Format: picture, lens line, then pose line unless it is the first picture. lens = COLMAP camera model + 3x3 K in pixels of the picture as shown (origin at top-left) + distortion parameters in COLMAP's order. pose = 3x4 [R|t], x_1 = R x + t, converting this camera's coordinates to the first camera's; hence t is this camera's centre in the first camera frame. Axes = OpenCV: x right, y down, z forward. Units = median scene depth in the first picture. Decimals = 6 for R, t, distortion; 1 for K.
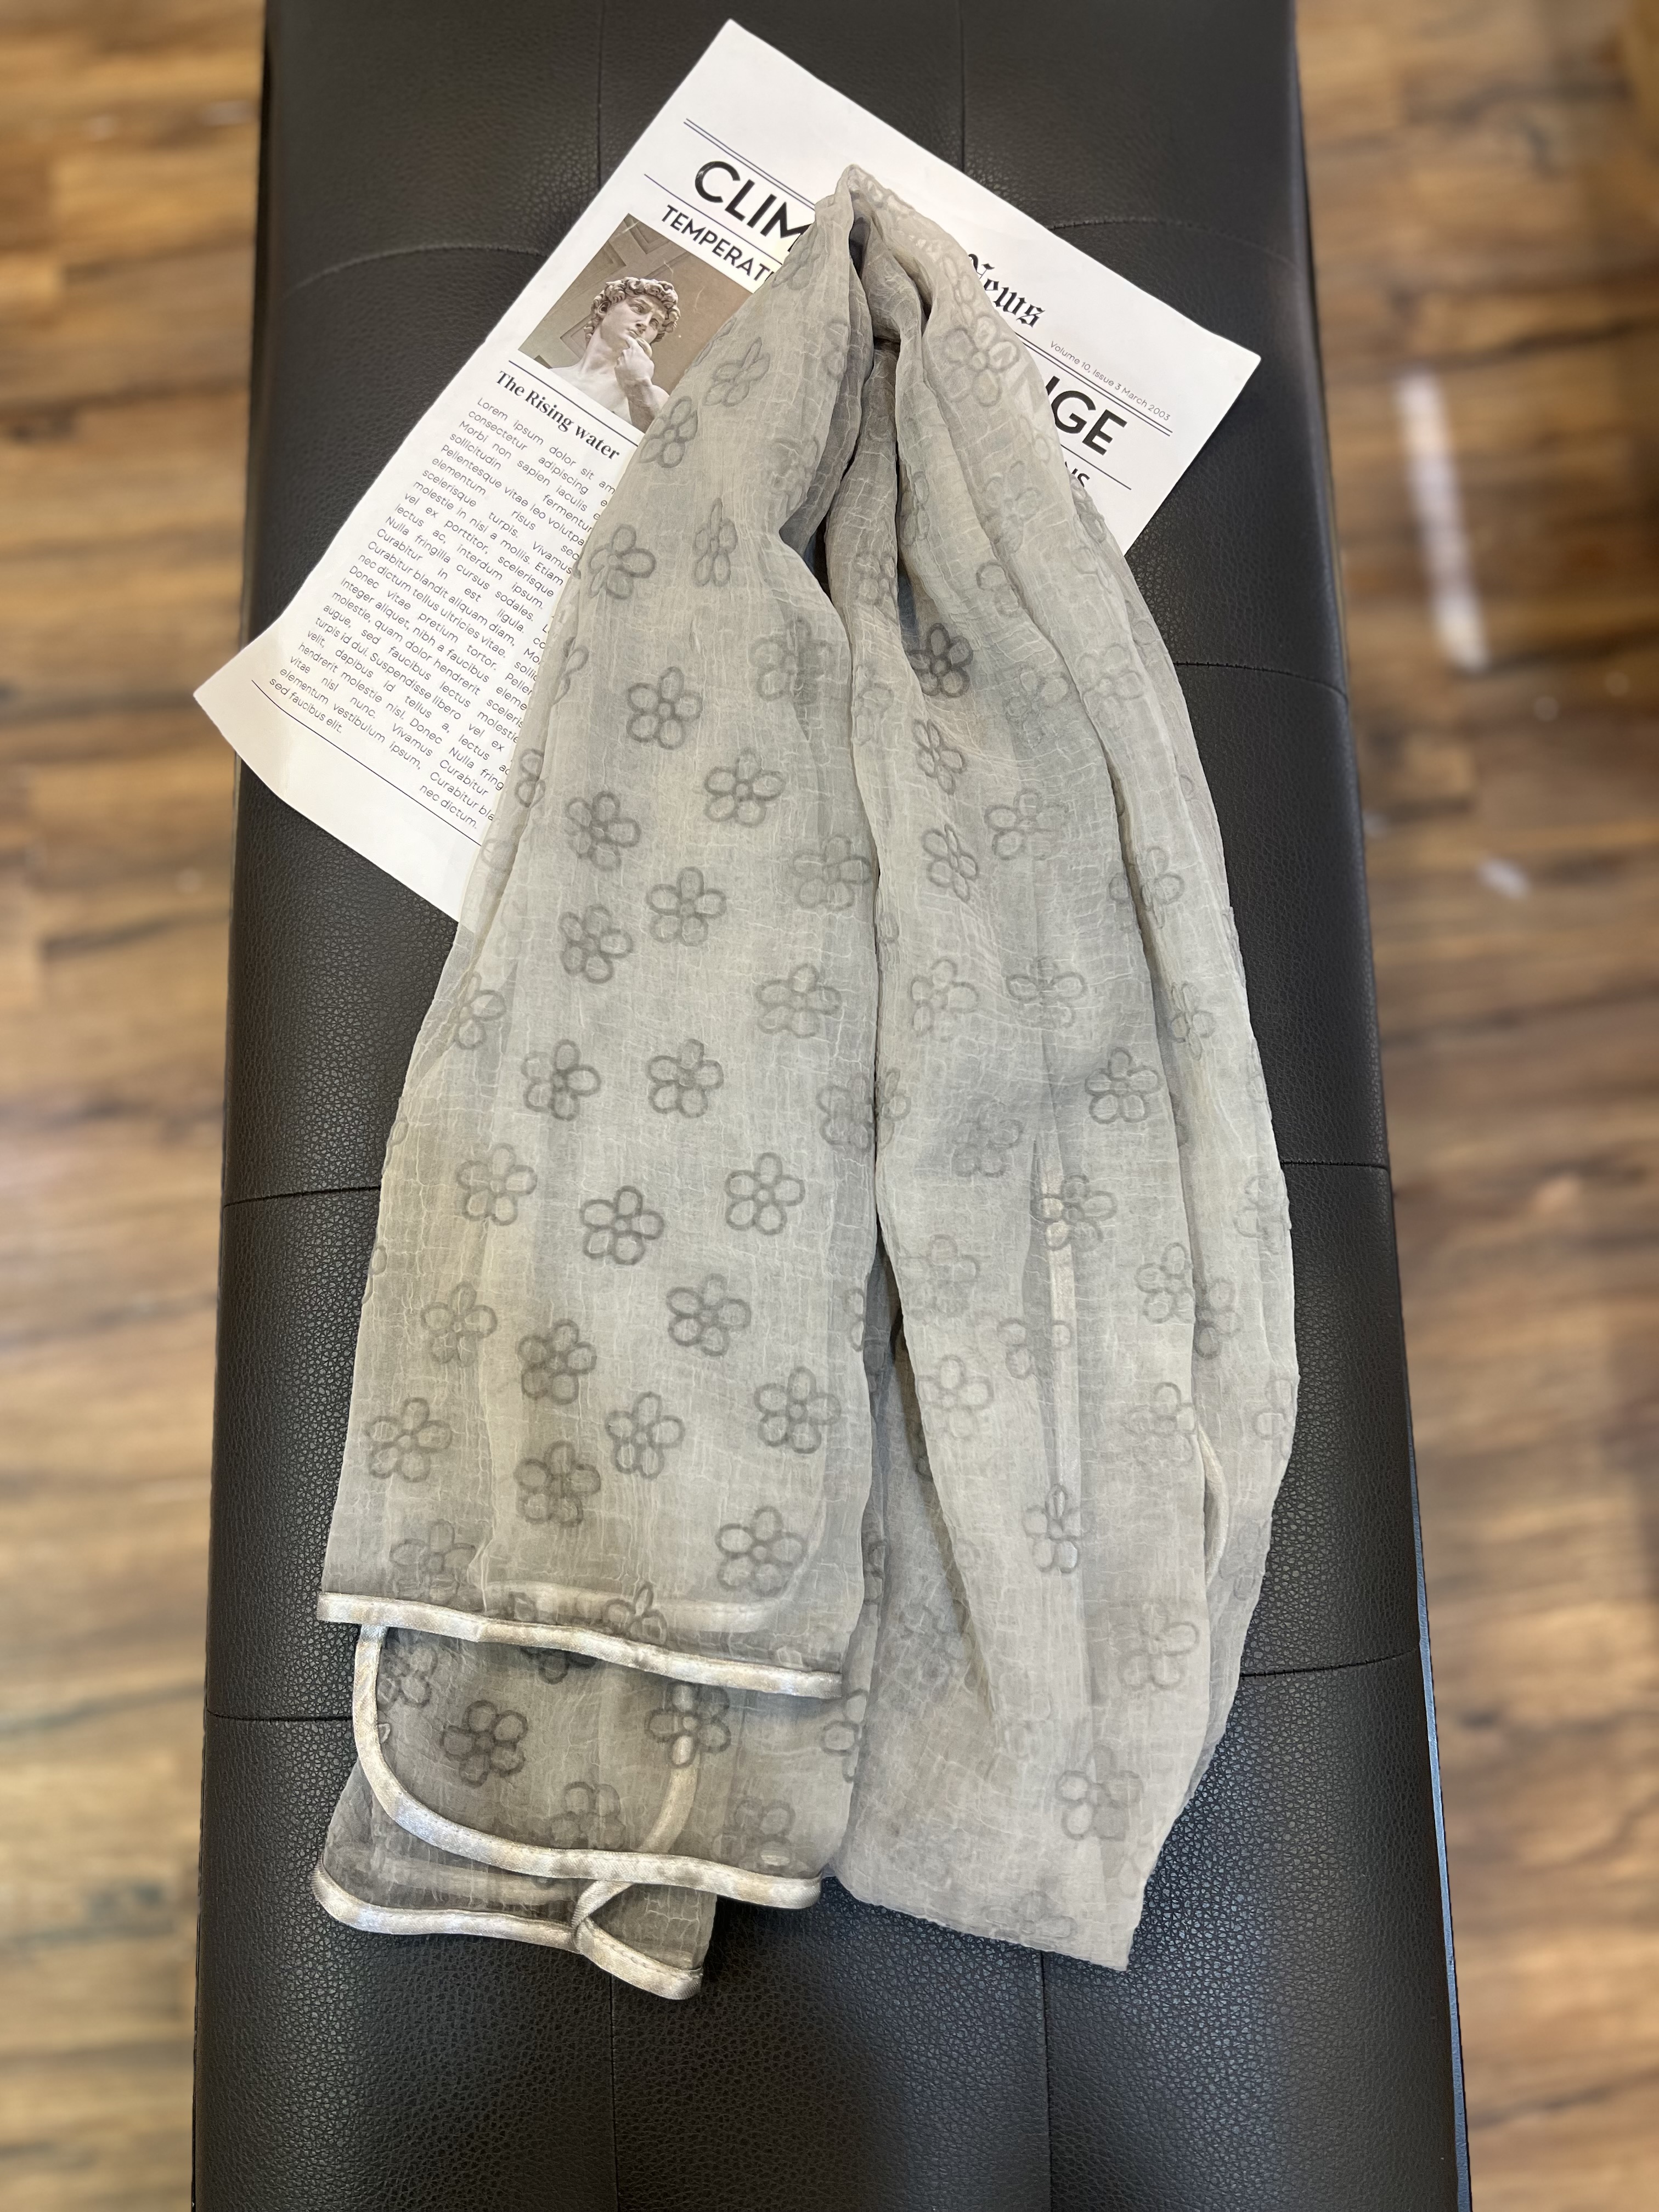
lens RADIAL K [[1649.1, 0, 828.3], [0, 1649.1, 1094.6], [0, 0, 1]] dist [0.018367, -0.027145]
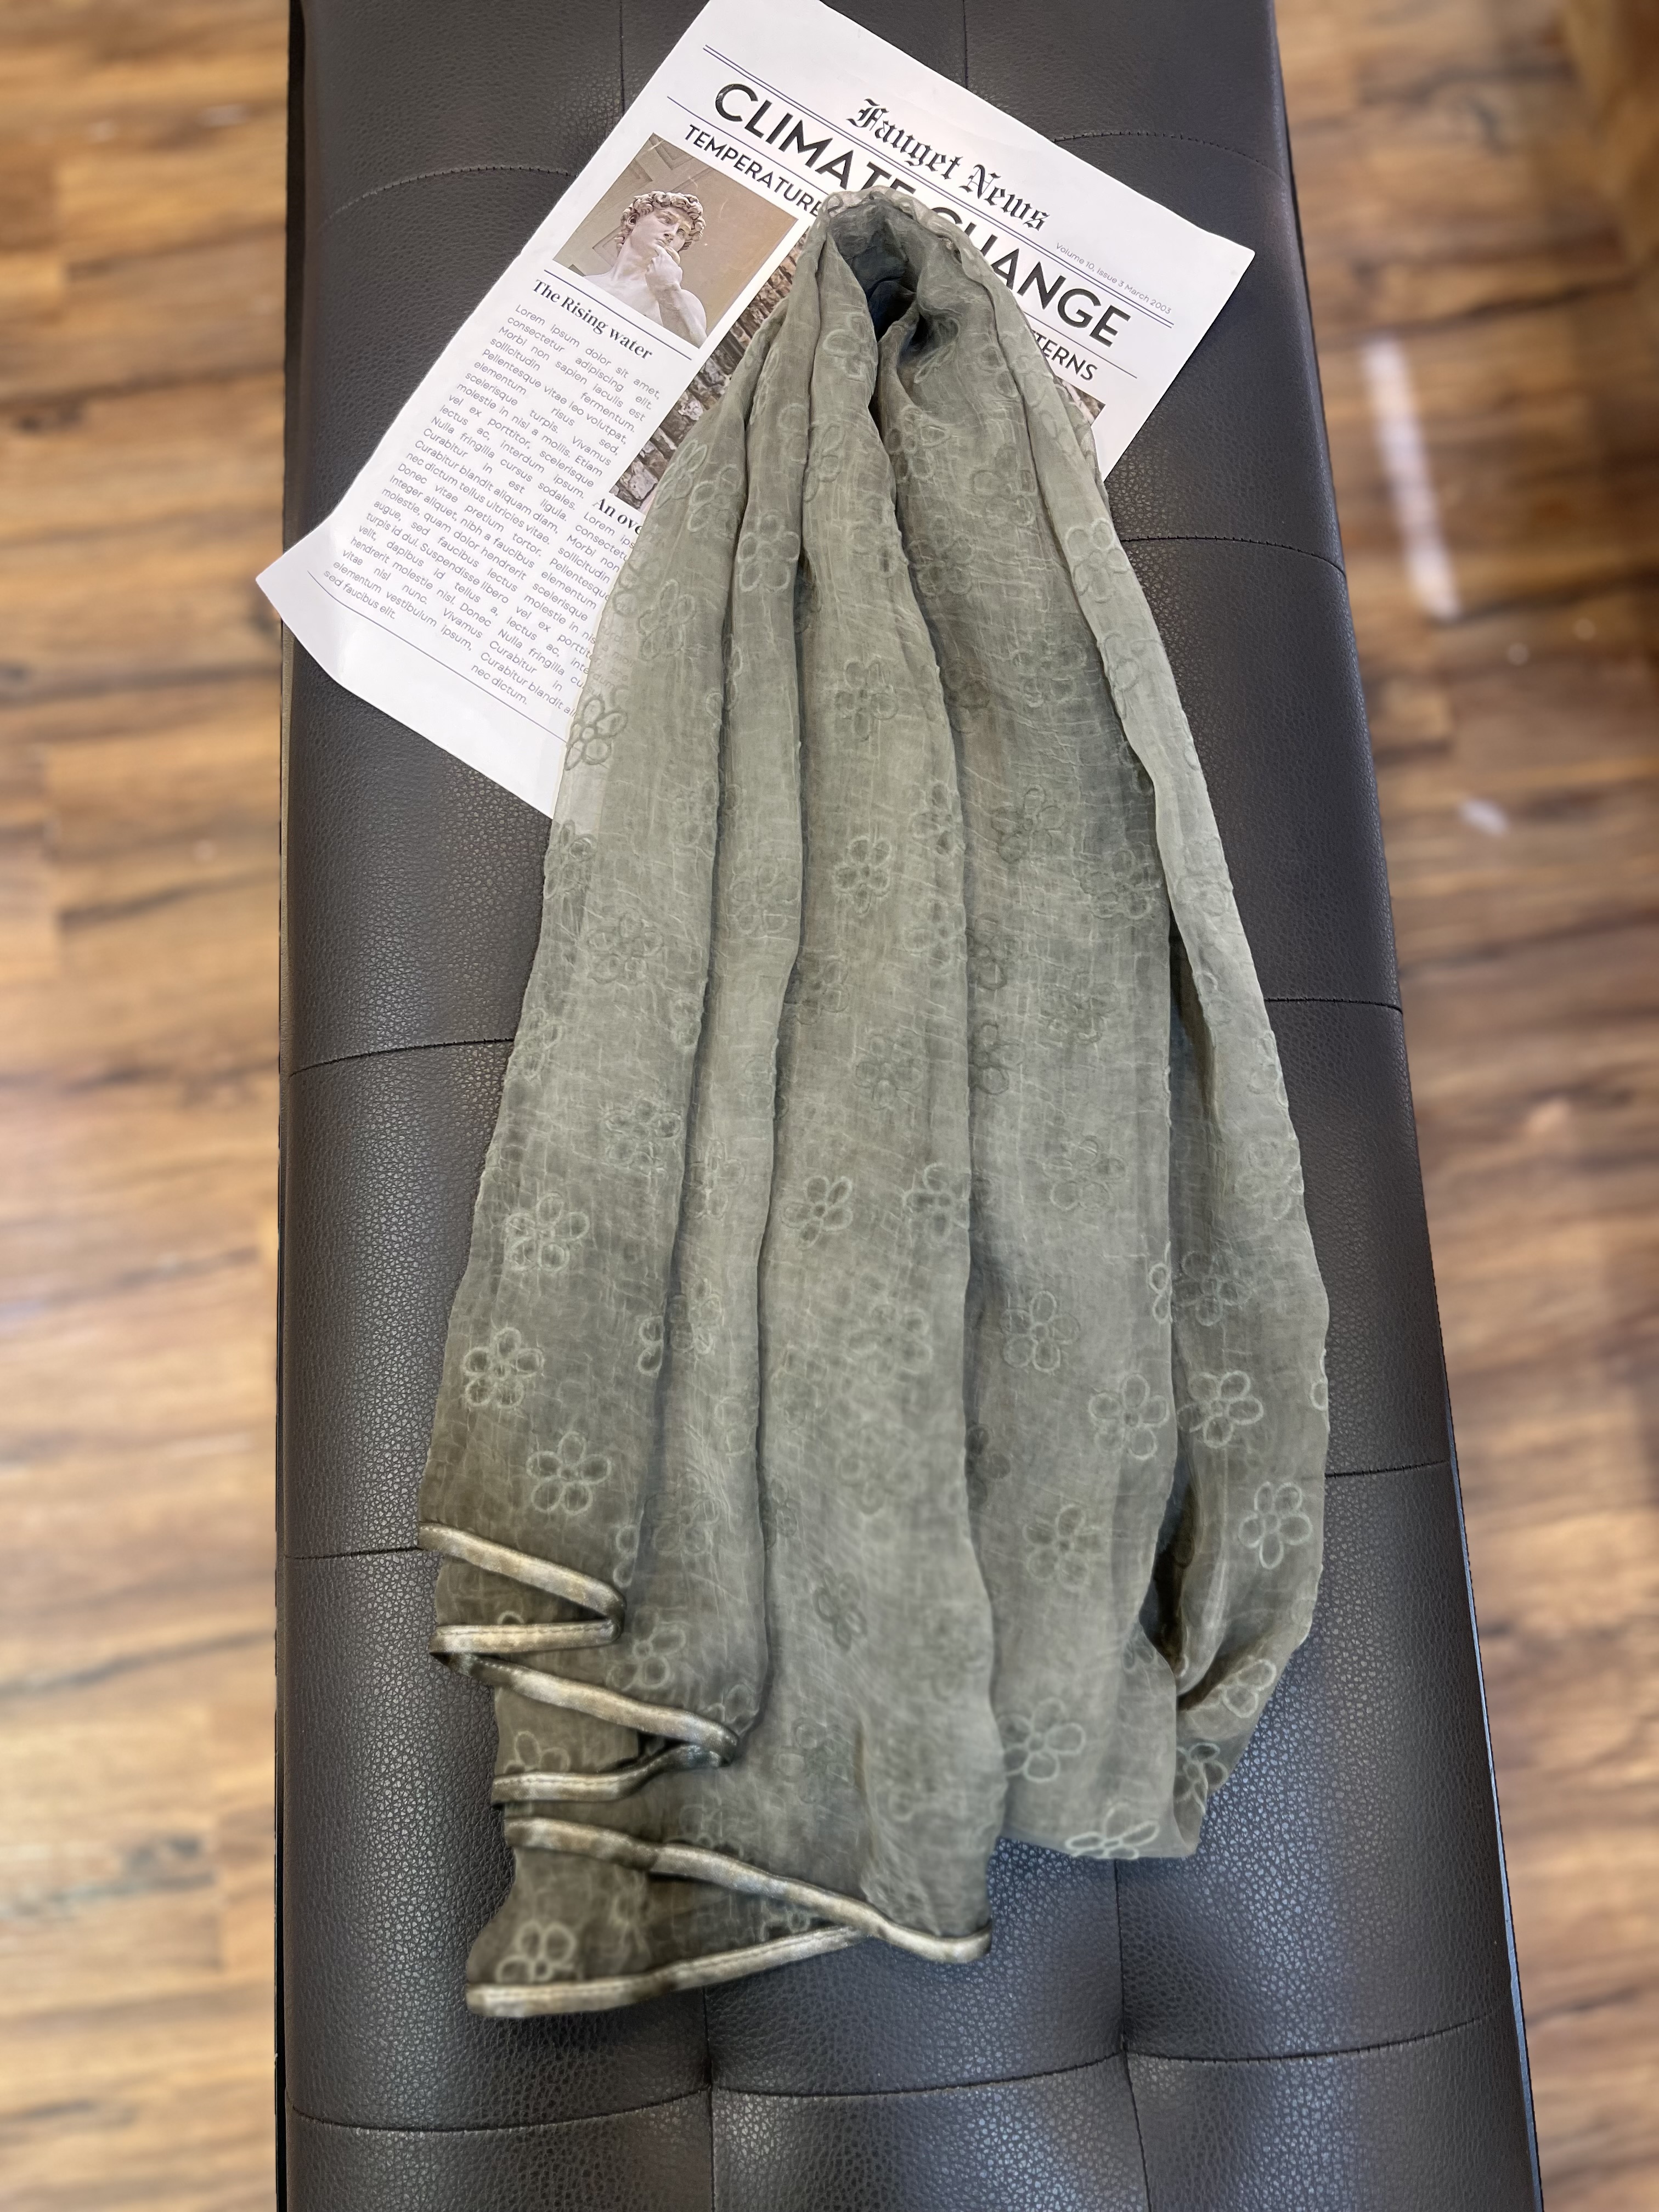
lens RADIAL K [[1649.1, 0, 826.6], [0, 1649.1, 1096.6], [0, 0, 1]] dist [0.018367, -0.027145]
pose [[0.999493, -0.027216, 0.016539, -0.045711], [0.027667, 0.999235, -0.027649, 0.118050], [-0.015774, 0.028093, 0.999481, -0.041915]]
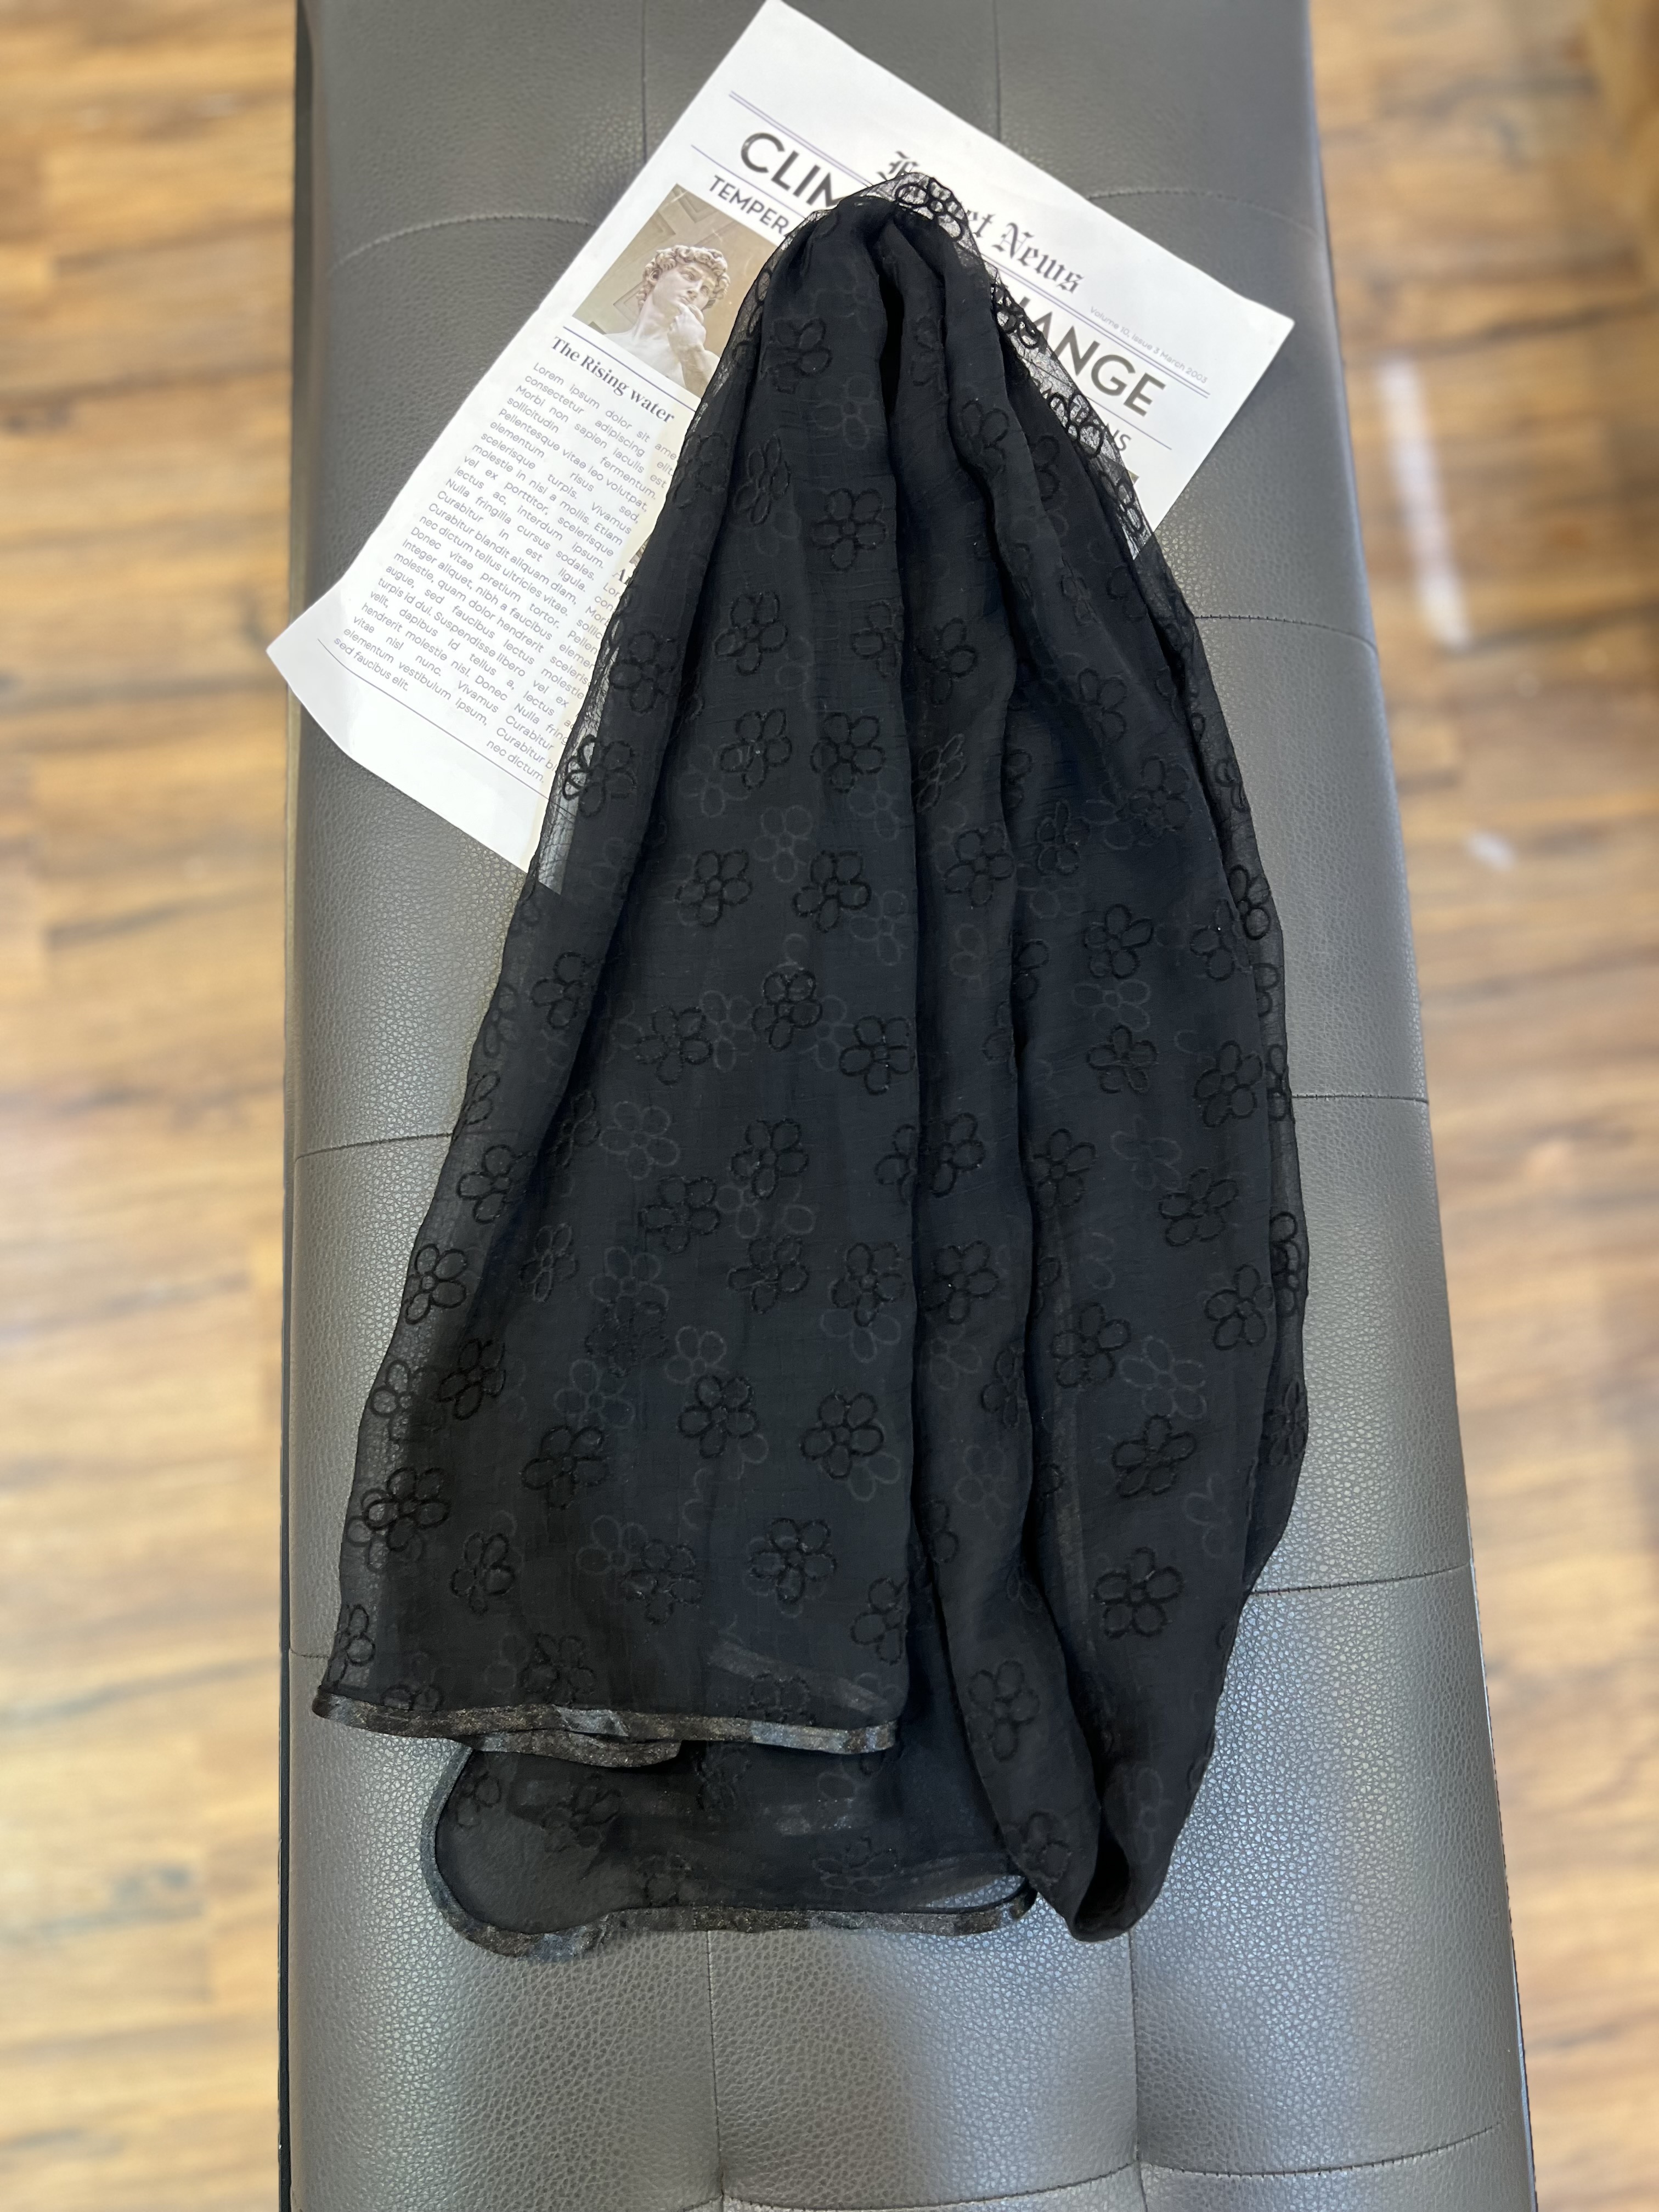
lens RADIAL K [[1649.1, 0, 824.7], [0, 1649.1, 1099.6], [0, 0, 1]] dist [0.018367, -0.027145]
pose [[0.999458, -0.015864, 0.028862, -0.069815], [0.015972, 0.999866, -0.003539, 0.040140], [-0.028802, 0.003998, 0.999577, -0.024007]]
